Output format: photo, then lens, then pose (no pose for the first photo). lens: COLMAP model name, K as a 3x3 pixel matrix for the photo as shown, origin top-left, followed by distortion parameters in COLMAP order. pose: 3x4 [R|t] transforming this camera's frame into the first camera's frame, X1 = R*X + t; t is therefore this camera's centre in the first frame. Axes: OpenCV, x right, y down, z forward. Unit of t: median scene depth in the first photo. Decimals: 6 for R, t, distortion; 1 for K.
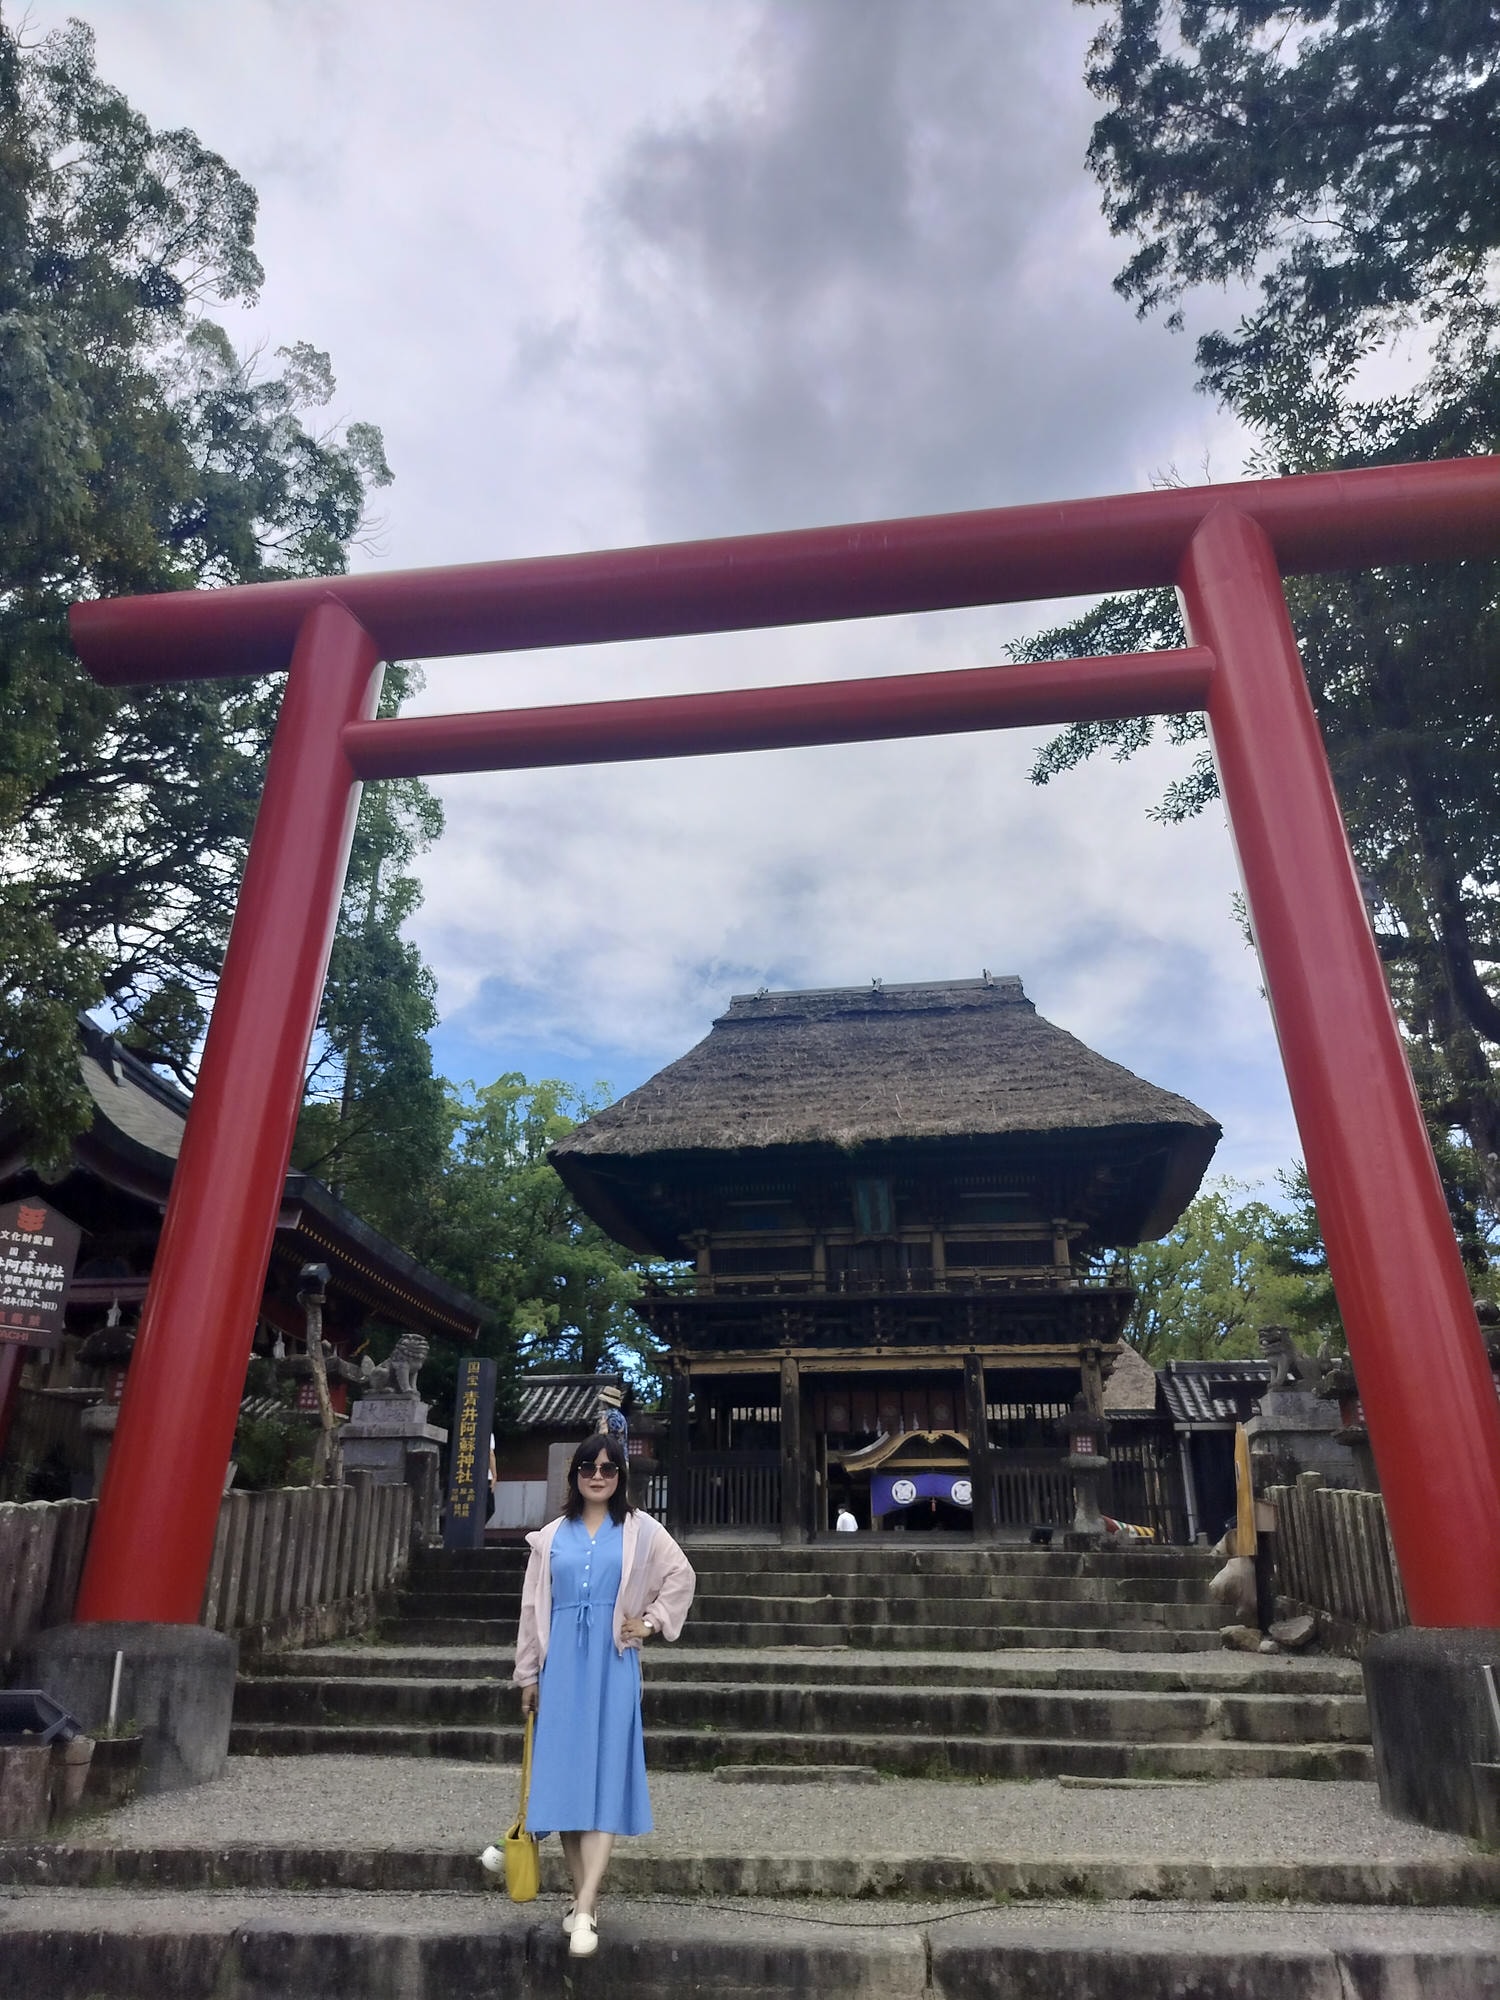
lens RADIAL K [[1397.7, 0, 754.9], [0, 1397.7, 994.7], [0, 0, 1]] dist [0.059714, -0.042903]
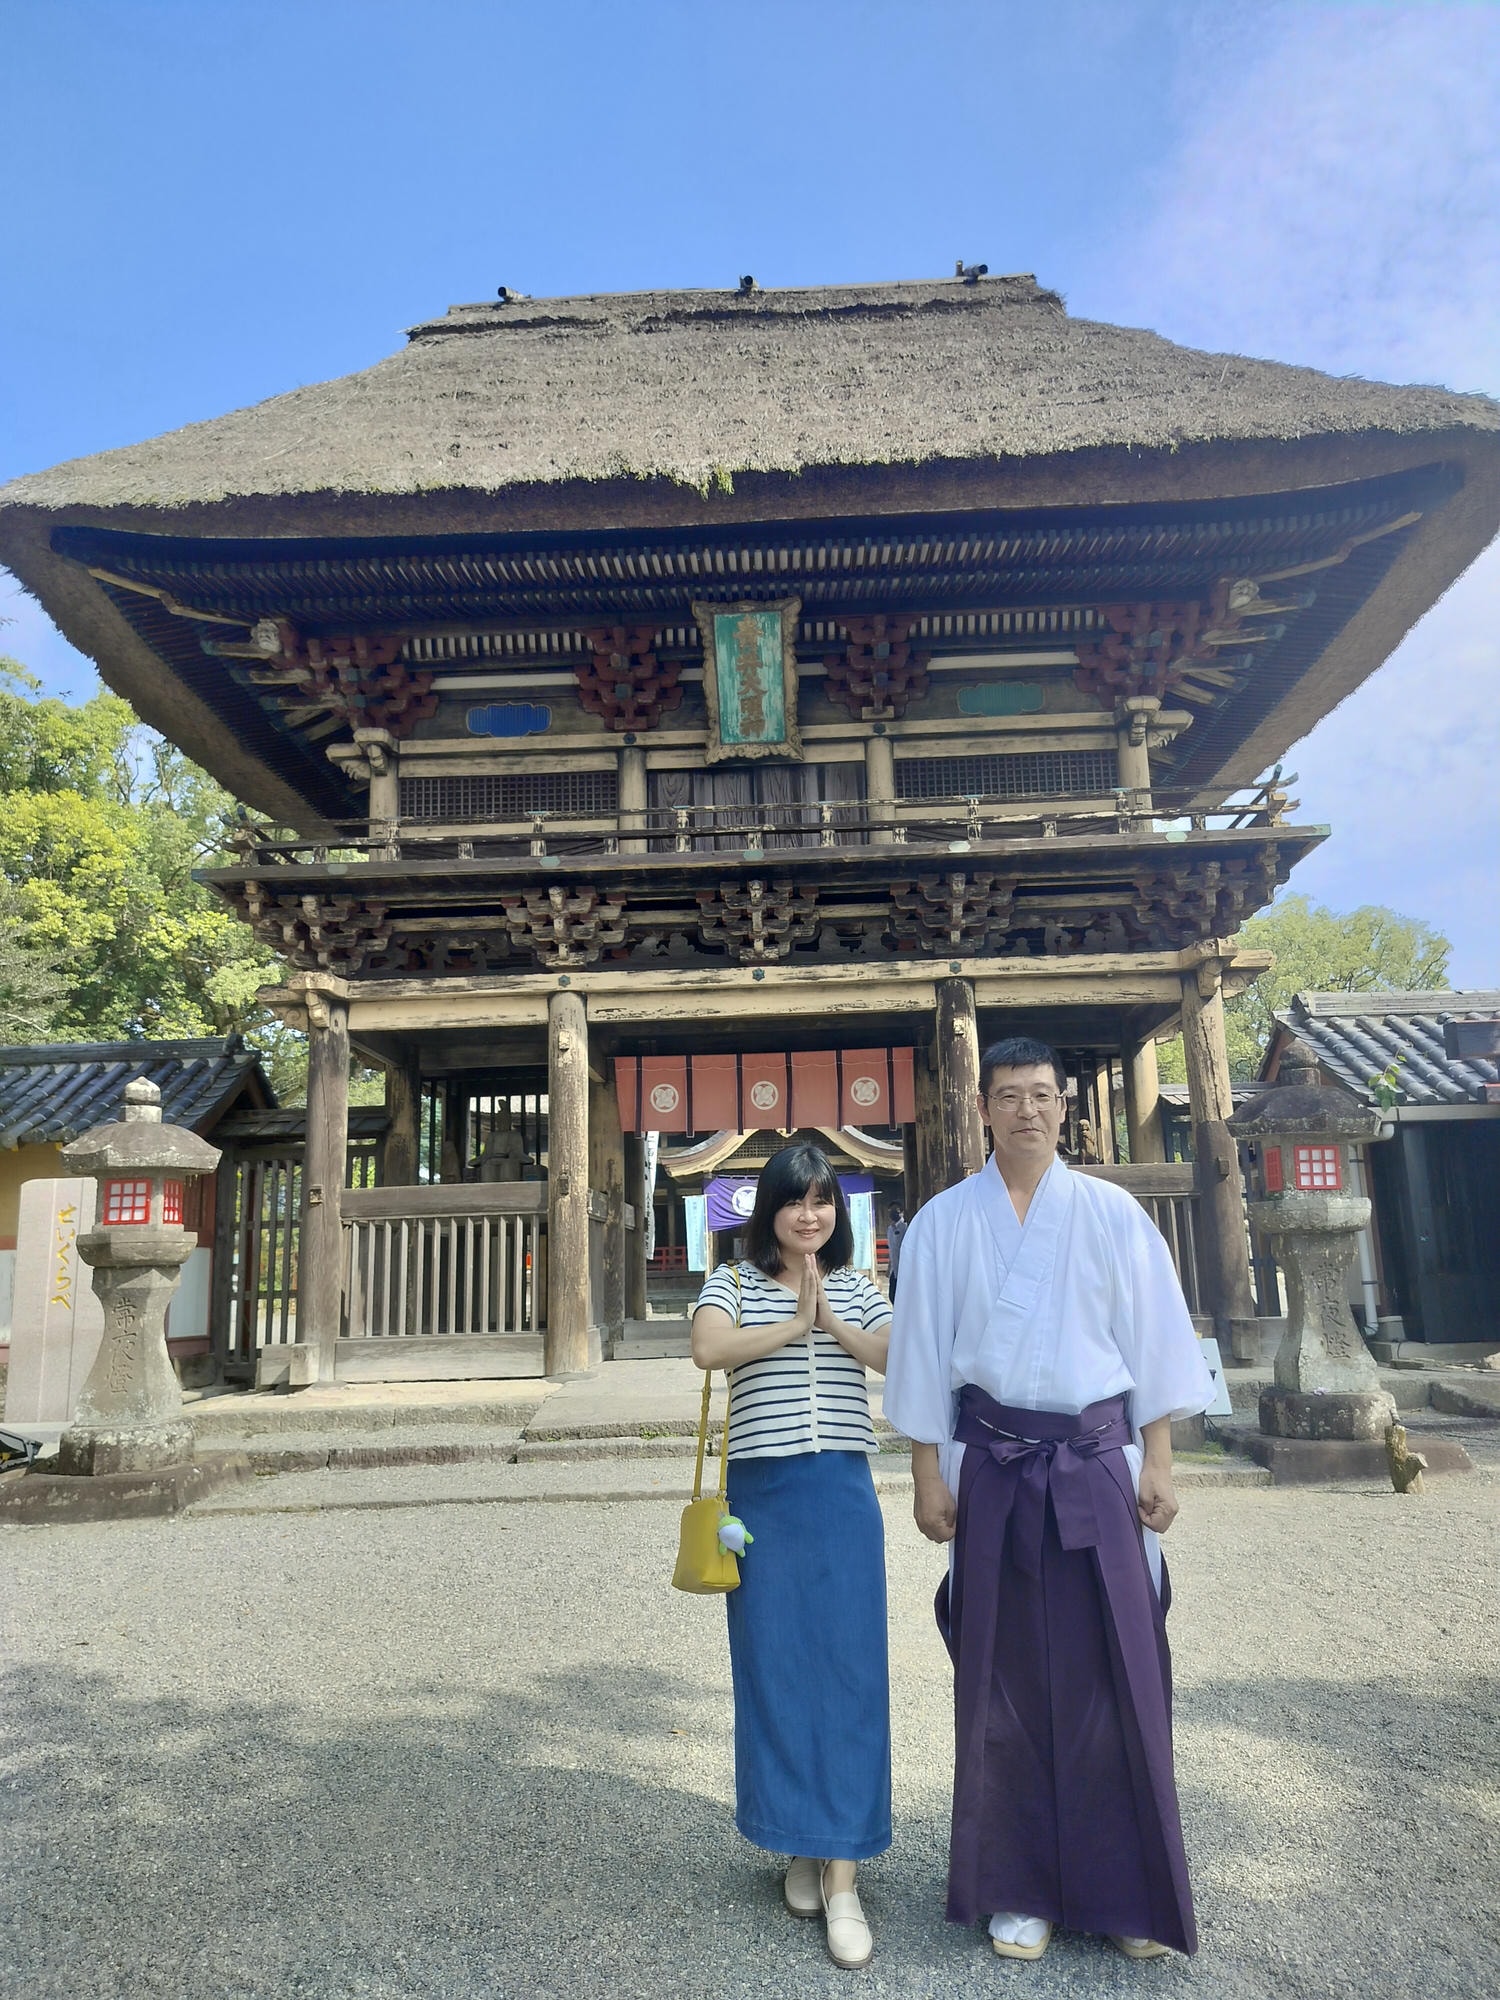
lens RADIAL K [[1397.7, 0, 765.7], [0, 1397.7, 1011.1], [0, 0, 1]] dist [0.059714, -0.042903]
pose [[0.990322, -0.009998, 0.138429, 0.025545], [-0.021527, 0.974265, 0.224375, 0.158888], [-0.137110, -0.225184, 0.964621, 0.539923]]
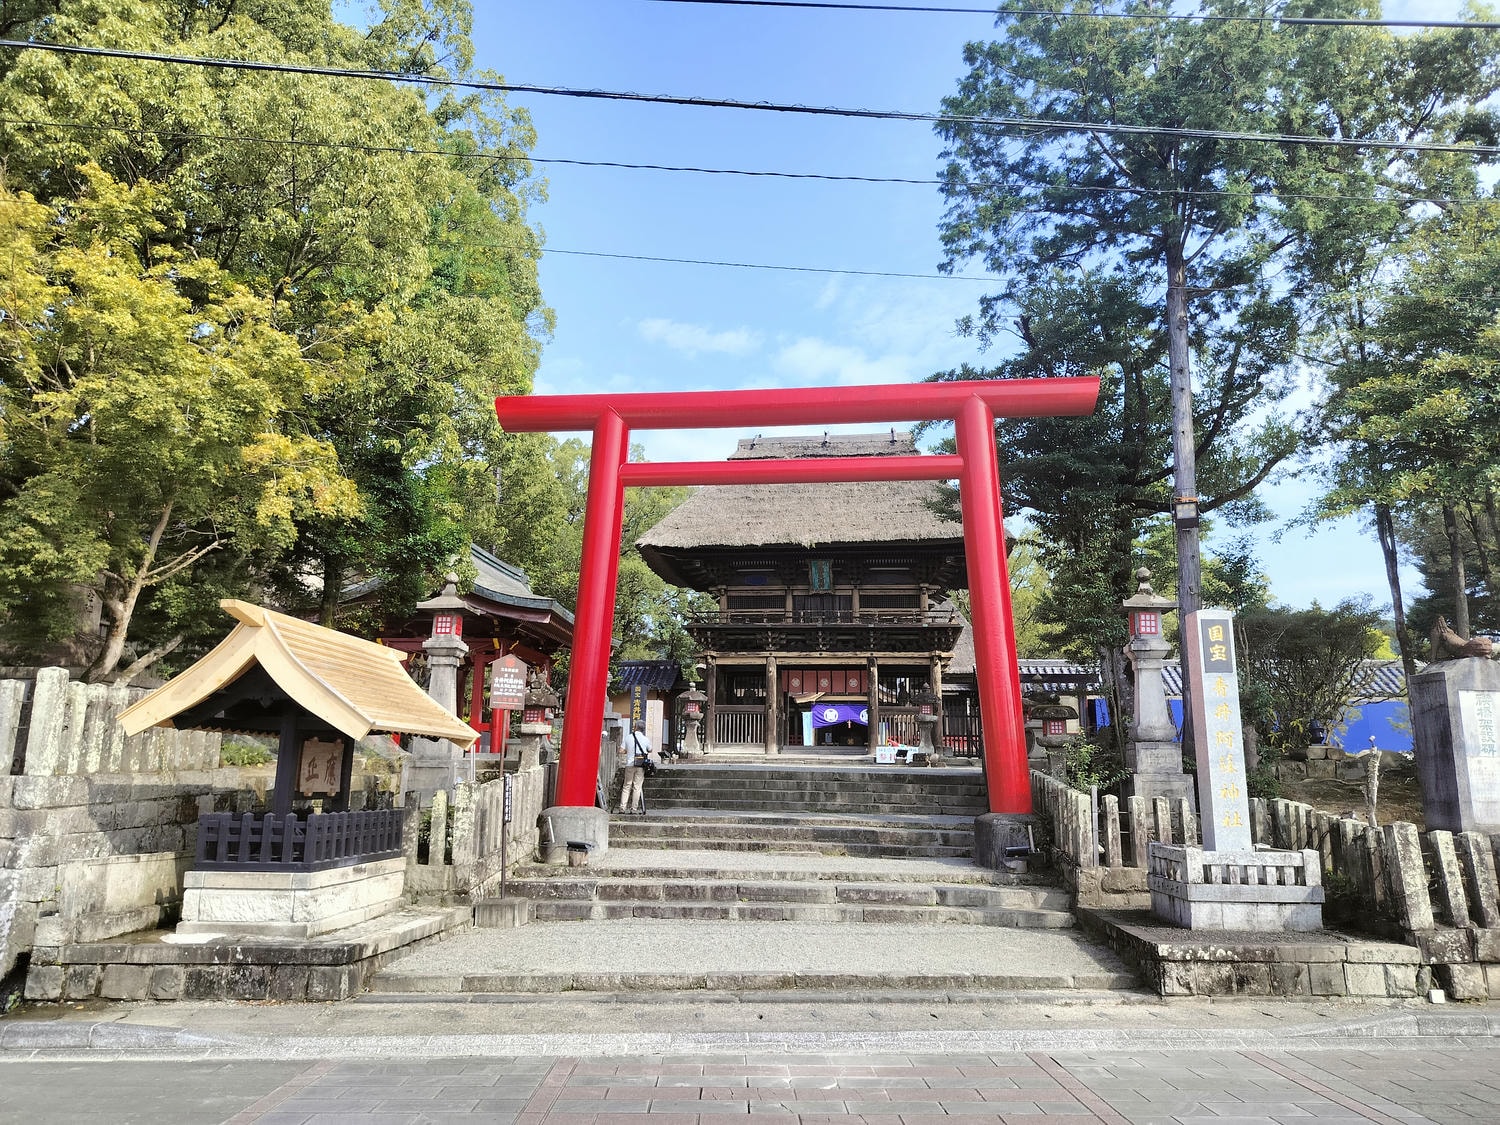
lens RADIAL K [[1048.3, 0, 755.7], [0, 1048.3, 566.8], [0, 0, 1]] dist [0.059714, -0.042903]
pose [[0.999511, 0.014515, 0.027709, -0.034809], [-0.020229, 0.975594, 0.218647, -0.150176], [-0.023859, -0.219101, 0.975410, -0.294860]]
